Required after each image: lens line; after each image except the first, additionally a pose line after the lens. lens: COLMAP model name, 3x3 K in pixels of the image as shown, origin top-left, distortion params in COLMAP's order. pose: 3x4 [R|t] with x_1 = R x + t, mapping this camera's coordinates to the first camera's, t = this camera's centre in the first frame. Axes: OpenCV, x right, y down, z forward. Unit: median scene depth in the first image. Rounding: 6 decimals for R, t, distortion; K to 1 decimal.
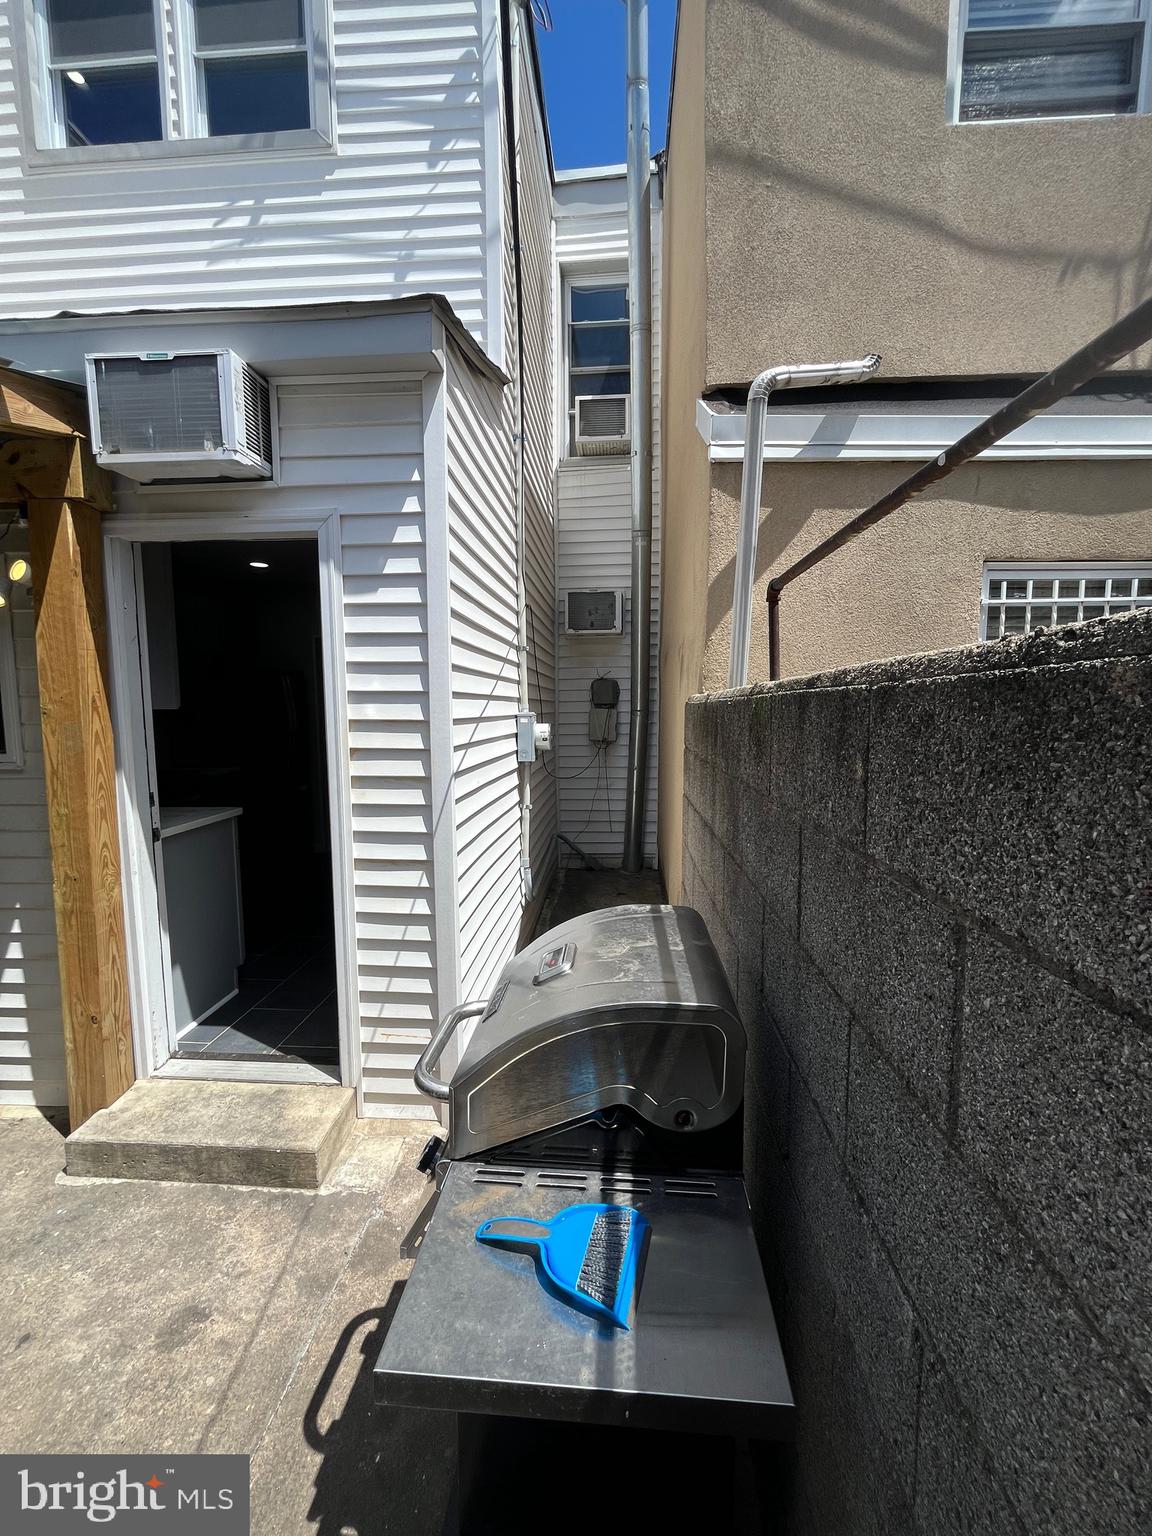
lens RADIAL K [[624.0, 0, 577.1], [0, 624.0, 763.6], [0, 0, 1]] dist [-0.002286, -0.000175]
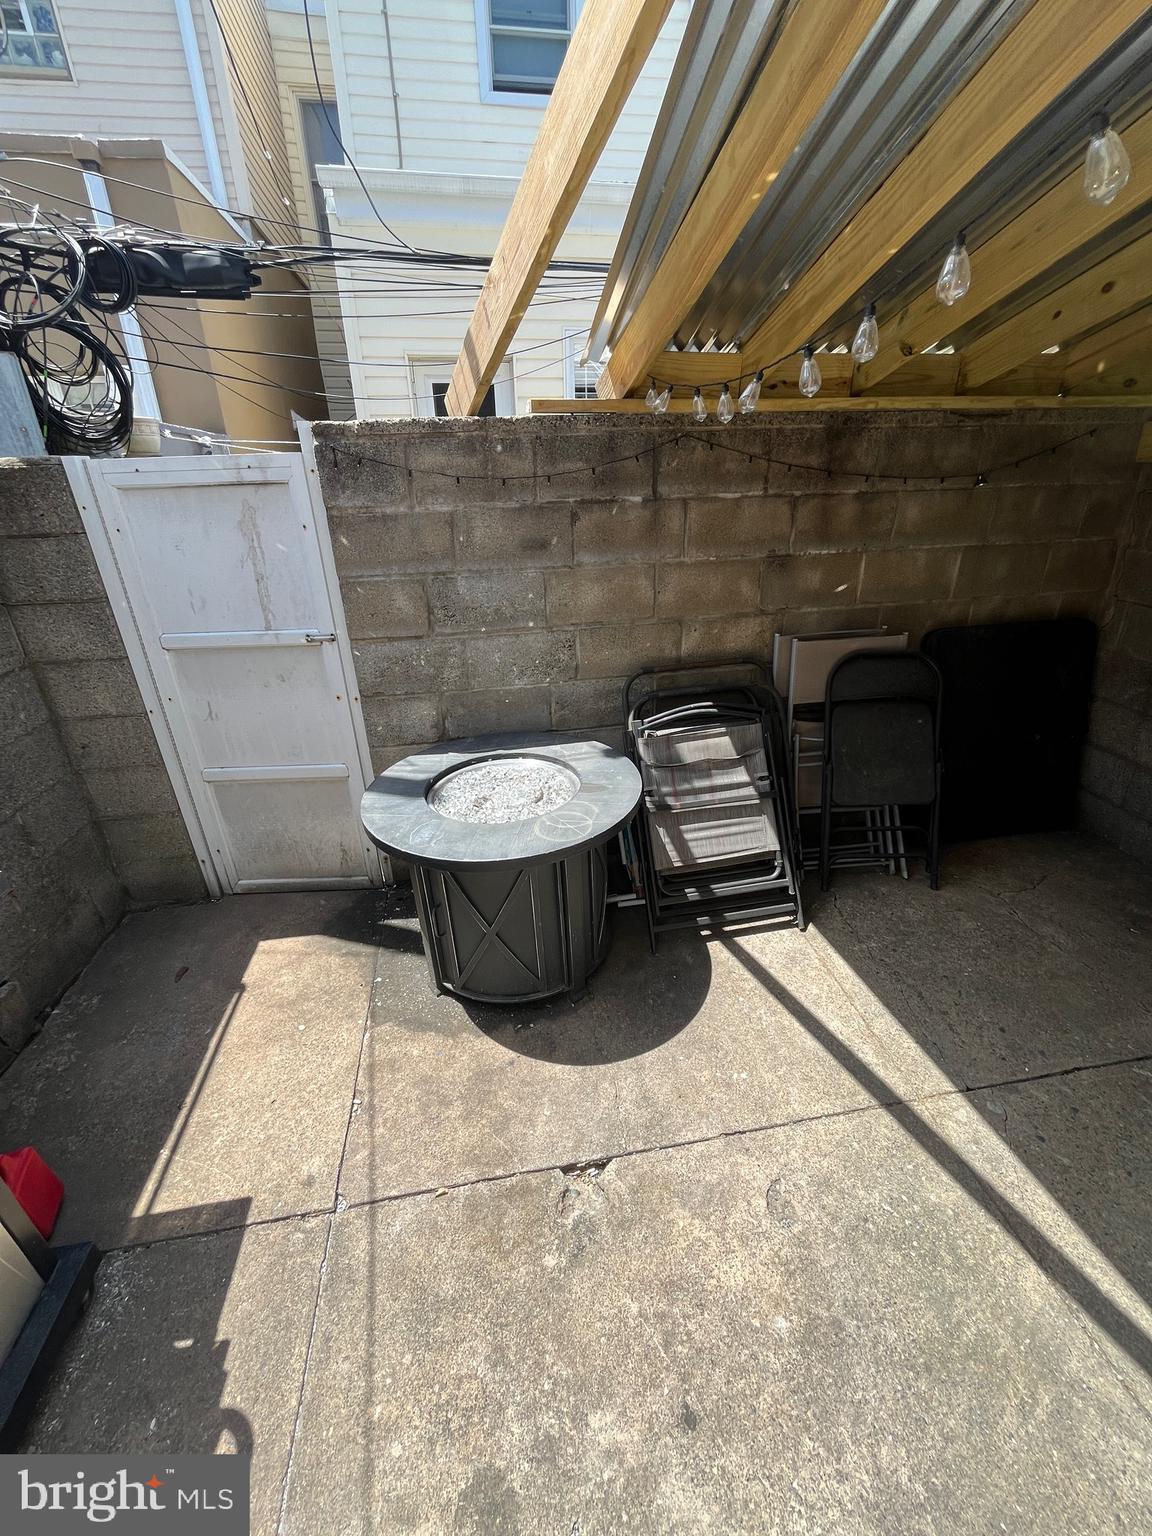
lens RADIAL K [[624.0, 0, 578.4], [0, 624.0, 774.5], [0, 0, 1]] dist [-0.002286, -0.000175]
pose [[-0.971756, 0.124206, -0.200656, -0.530257], [0.003487, 0.857748, 0.514058, -0.067115], [0.235962, 0.498840, -0.833955, 0.894145]]
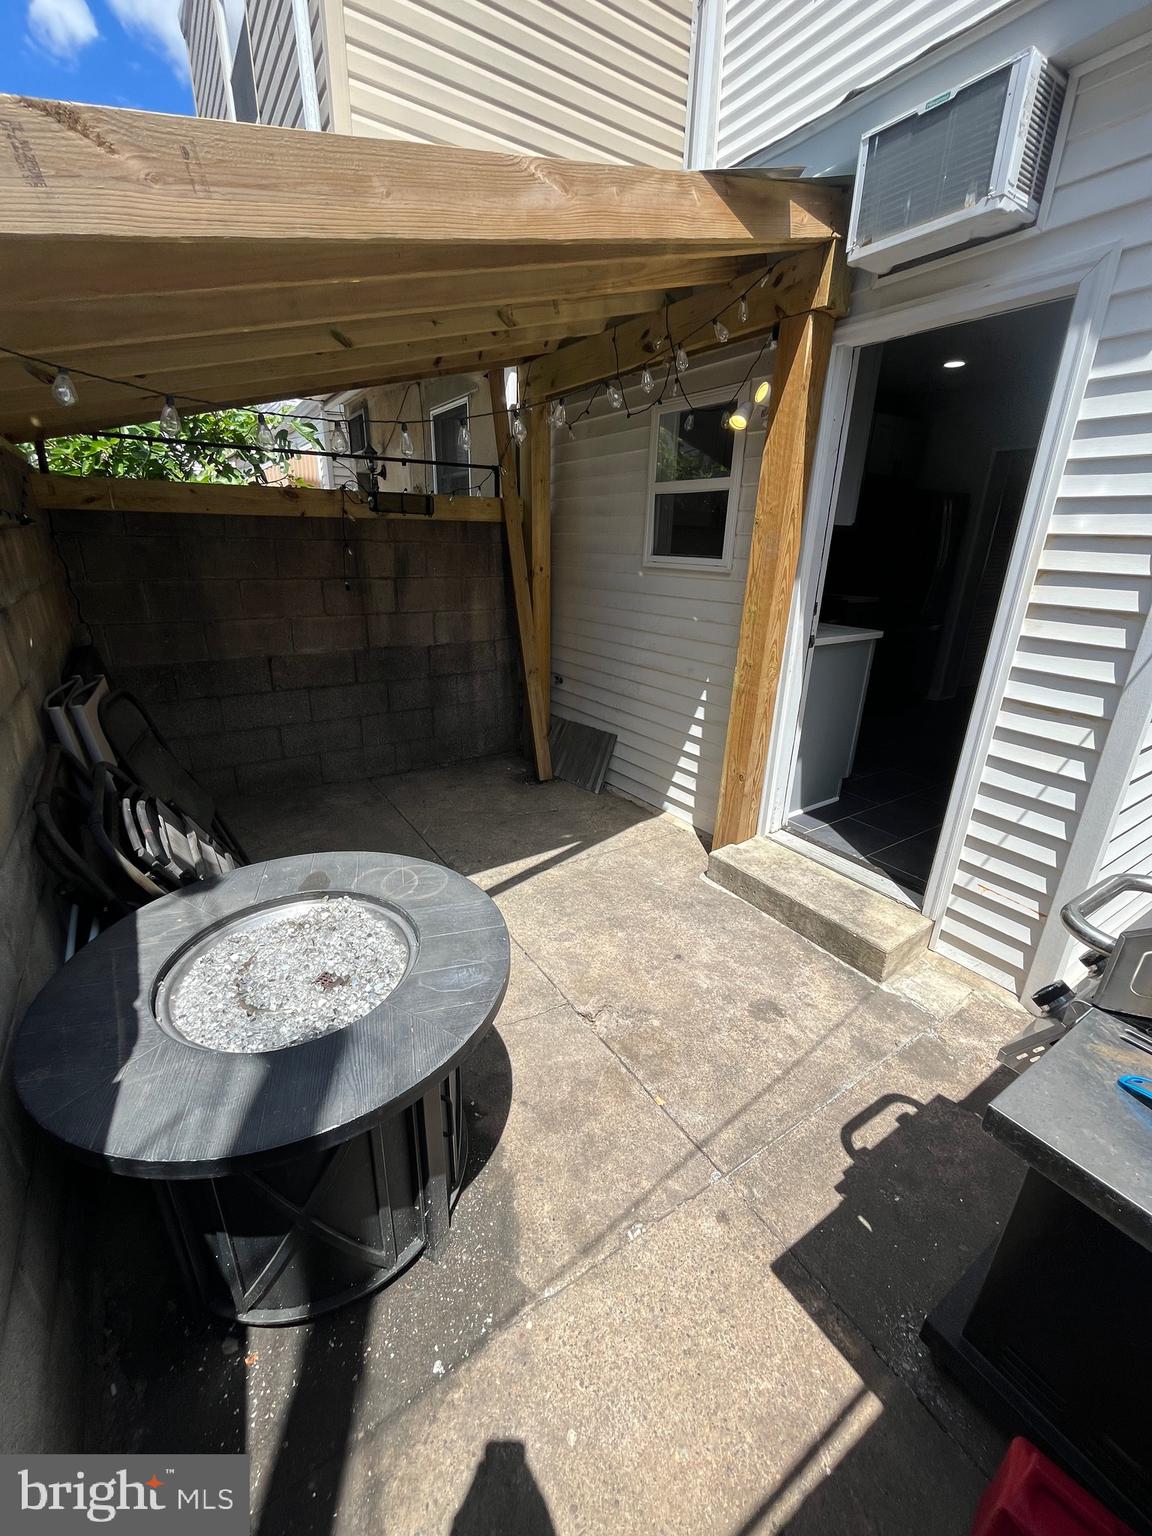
lens RADIAL K [[624.0, 0, 572.0], [0, 624.0, 766.0], [0, 0, 1]] dist [-0.002286, -0.000175]
pose [[0.606886, 0.290412, -0.739831, -0.041496], [-0.100278, 0.951392, 0.291199, 0.049086], [0.788438, -0.102536, 0.606508, -0.059559]]
